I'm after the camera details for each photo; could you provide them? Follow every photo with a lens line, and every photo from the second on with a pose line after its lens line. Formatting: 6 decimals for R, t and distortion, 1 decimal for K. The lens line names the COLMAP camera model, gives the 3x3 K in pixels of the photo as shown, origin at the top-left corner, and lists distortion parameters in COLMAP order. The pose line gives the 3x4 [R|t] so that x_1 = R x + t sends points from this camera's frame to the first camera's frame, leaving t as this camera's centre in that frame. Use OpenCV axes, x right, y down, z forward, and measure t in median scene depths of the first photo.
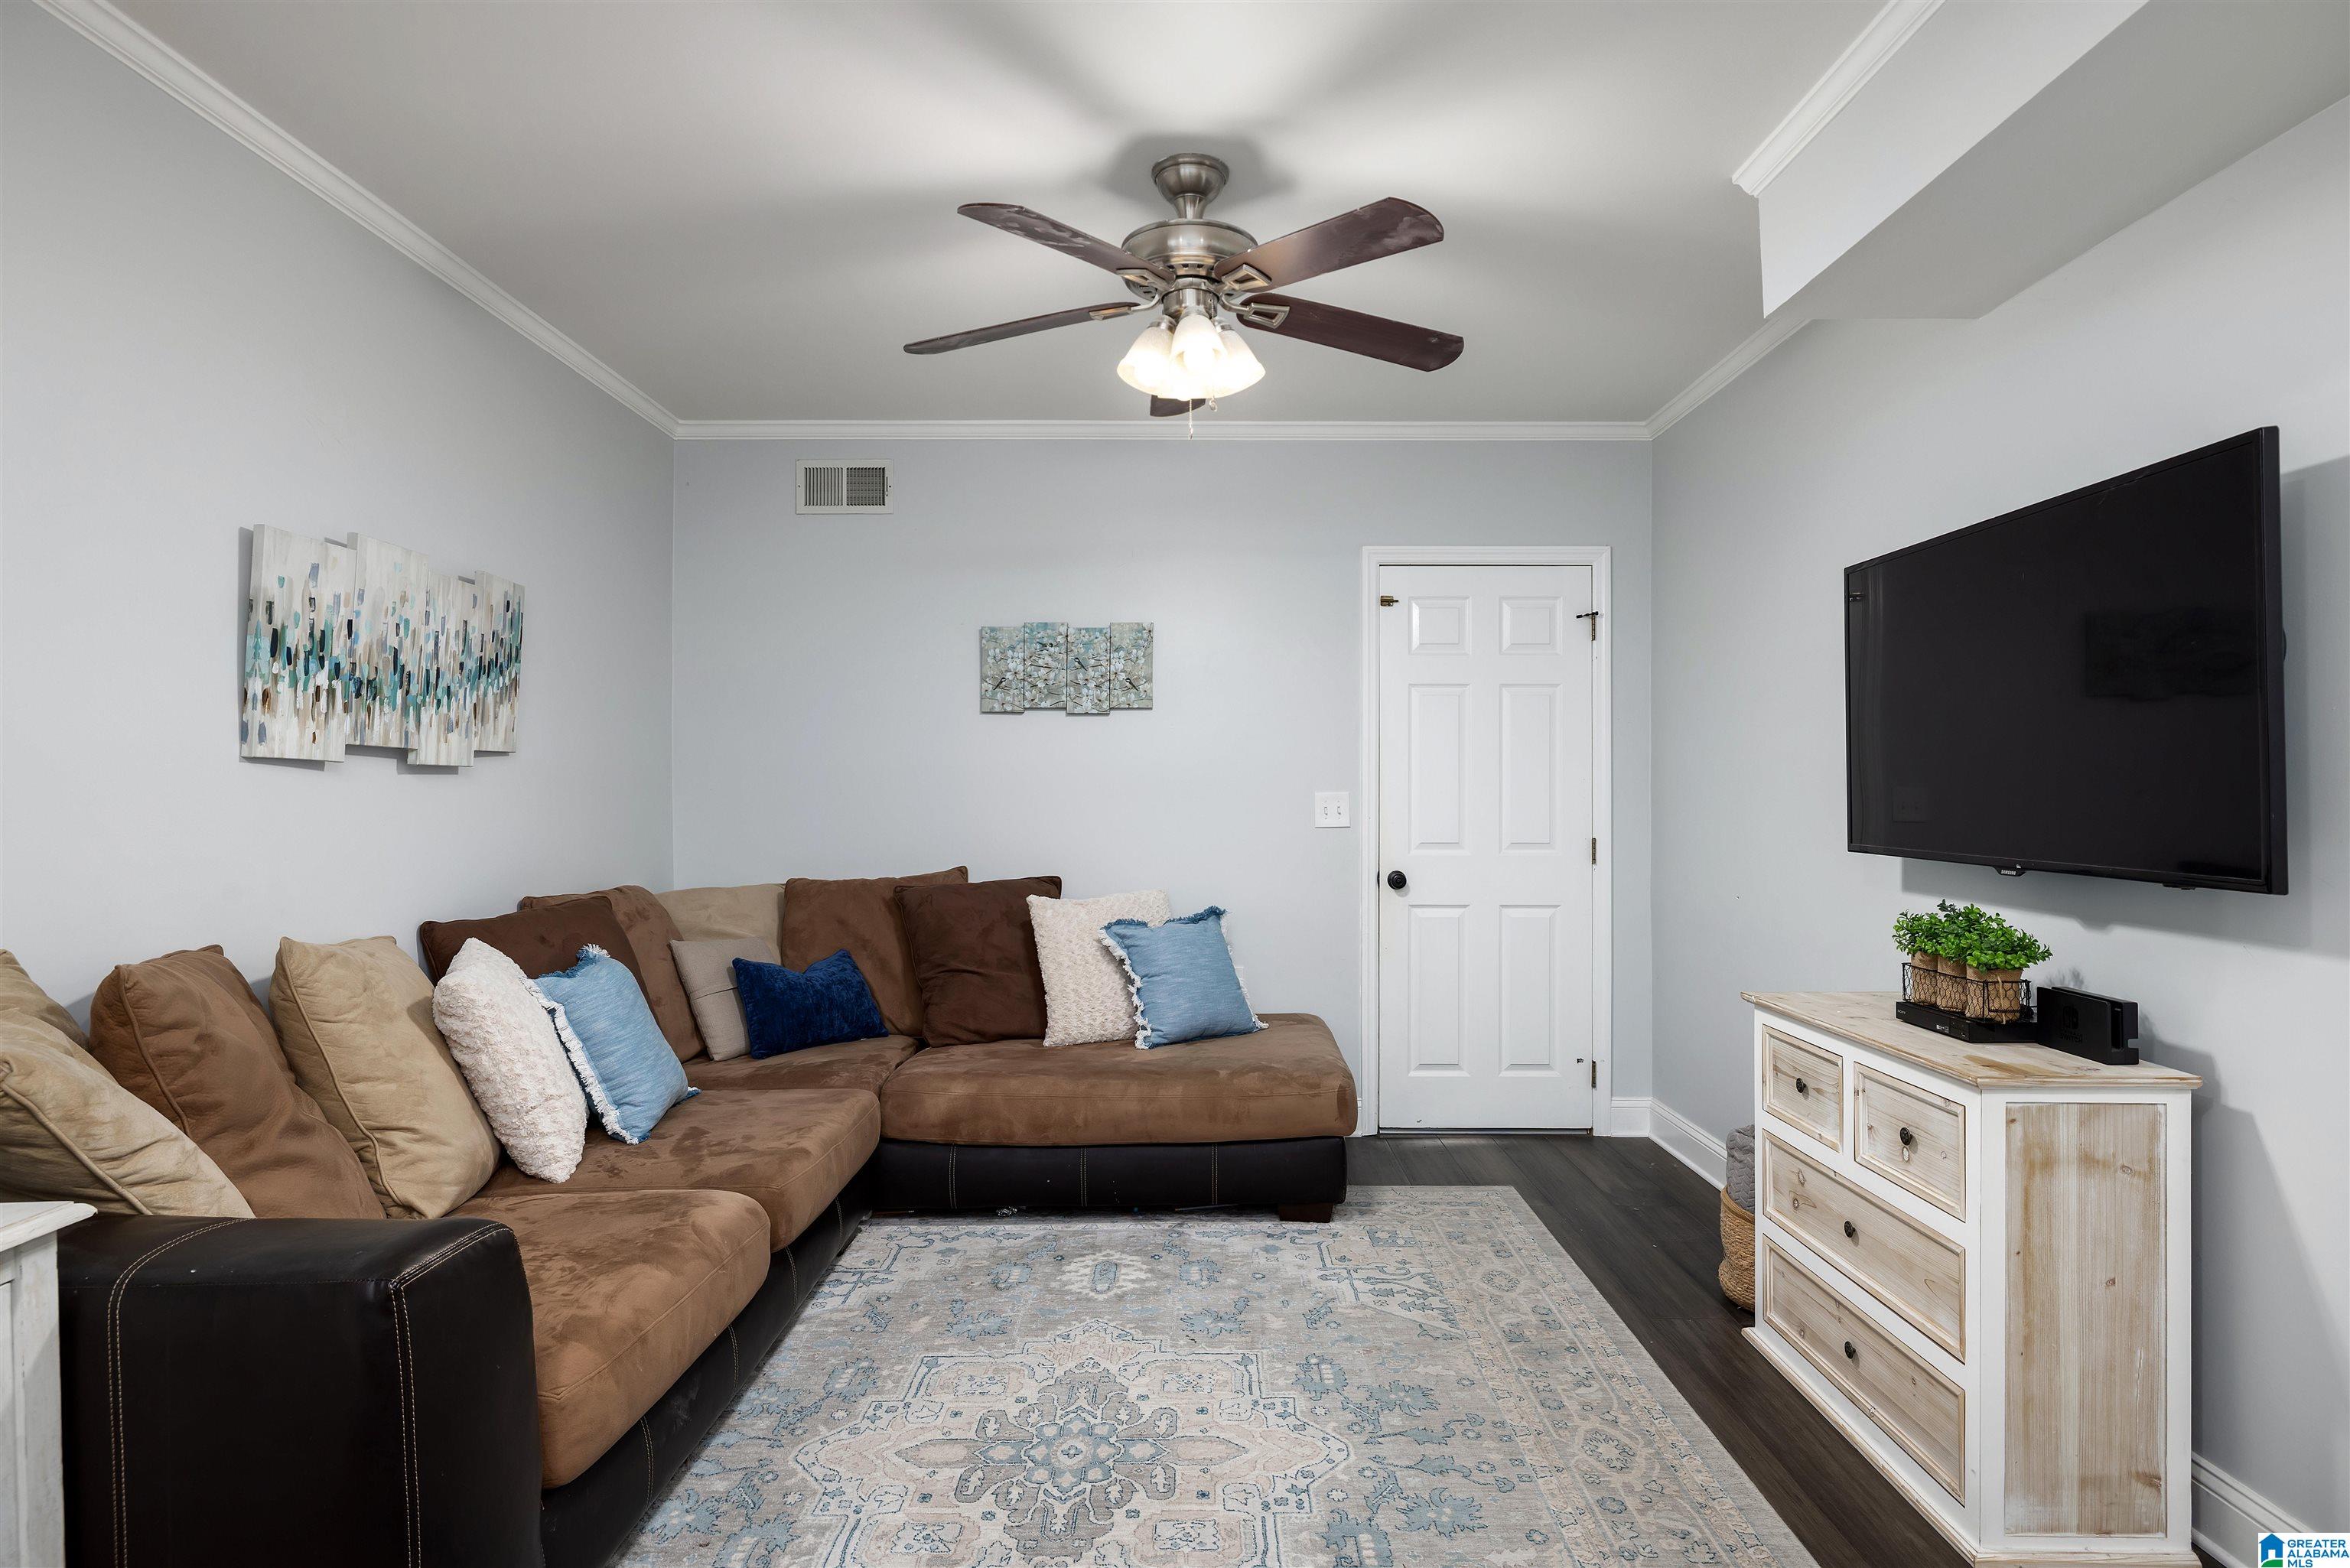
lens RADIAL K [[1256.2, 0, 1172.5], [0, 1256.2, 776.0], [0, 0, 1]] dist [0.003155, 0.000206]
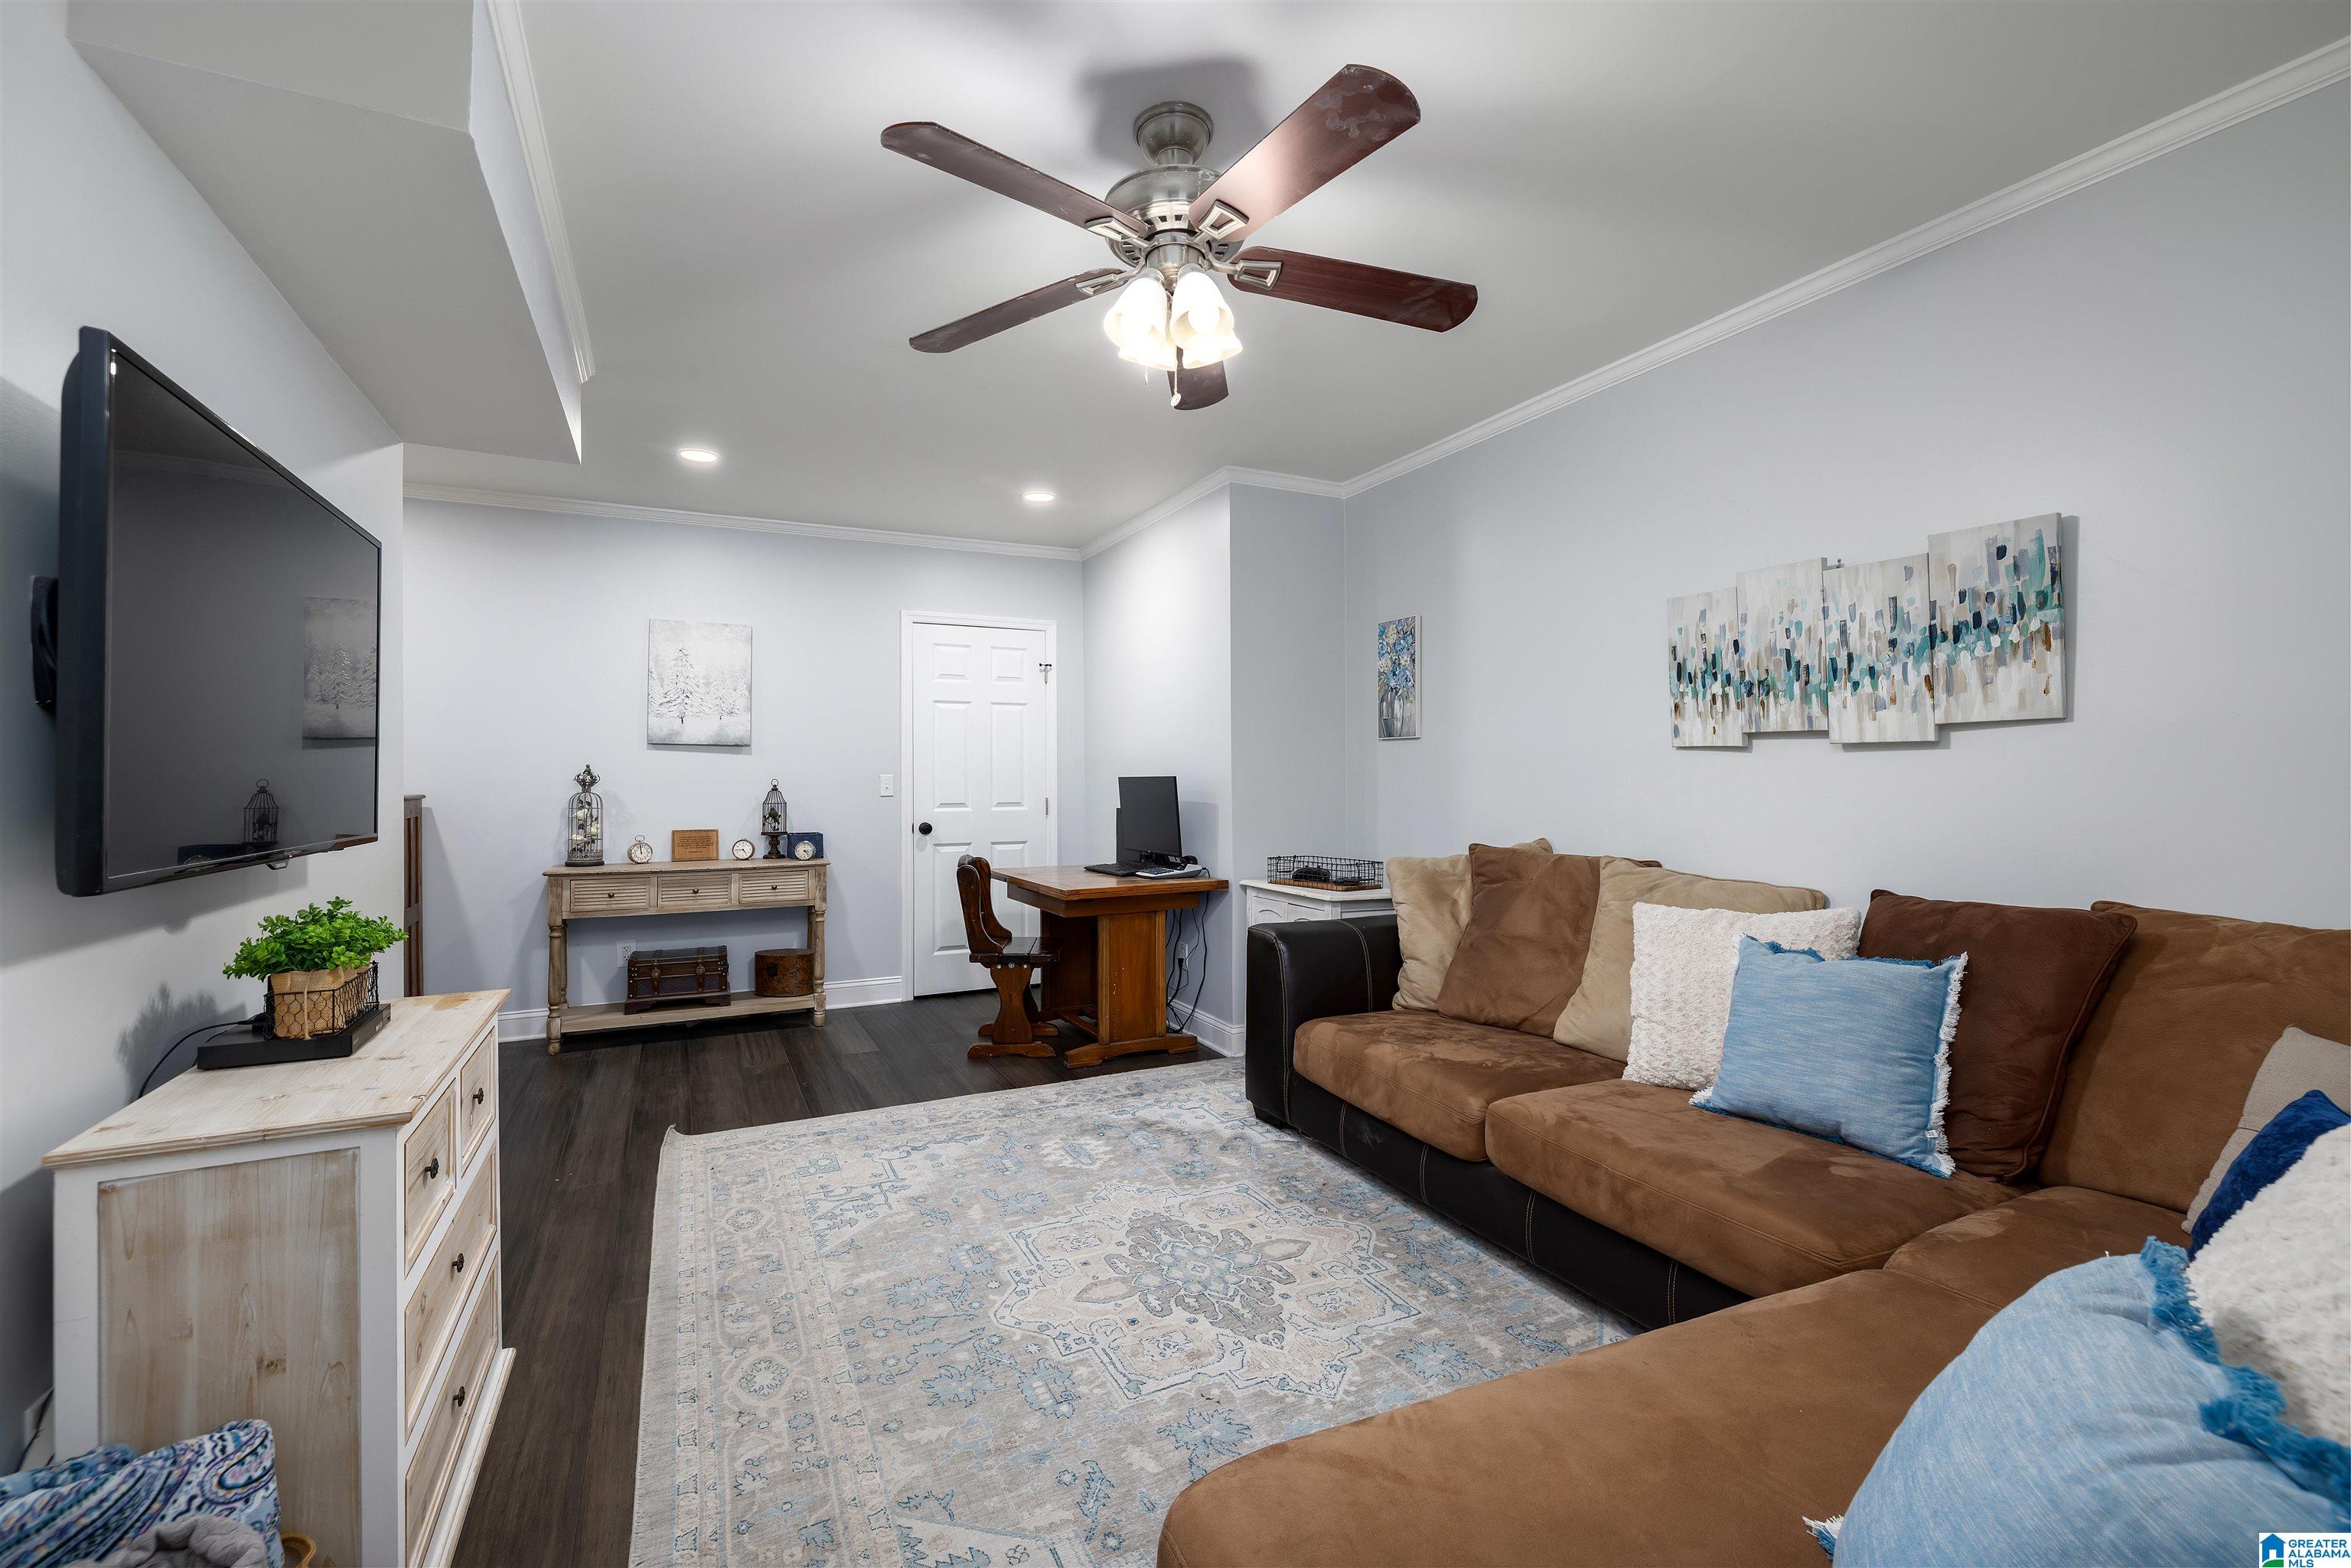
lens RADIAL K [[995.4, 0, 1154.4], [0, 995.4, 773.1], [0, 0, 1]] dist [0.000566, -0.000028]
pose [[-0.898044, 0.001584, -0.439903, 0.348549], [0.007904, 0.999890, -0.012536, 0.024525], [0.439835, -0.014735, -0.897958, 1.594900]]
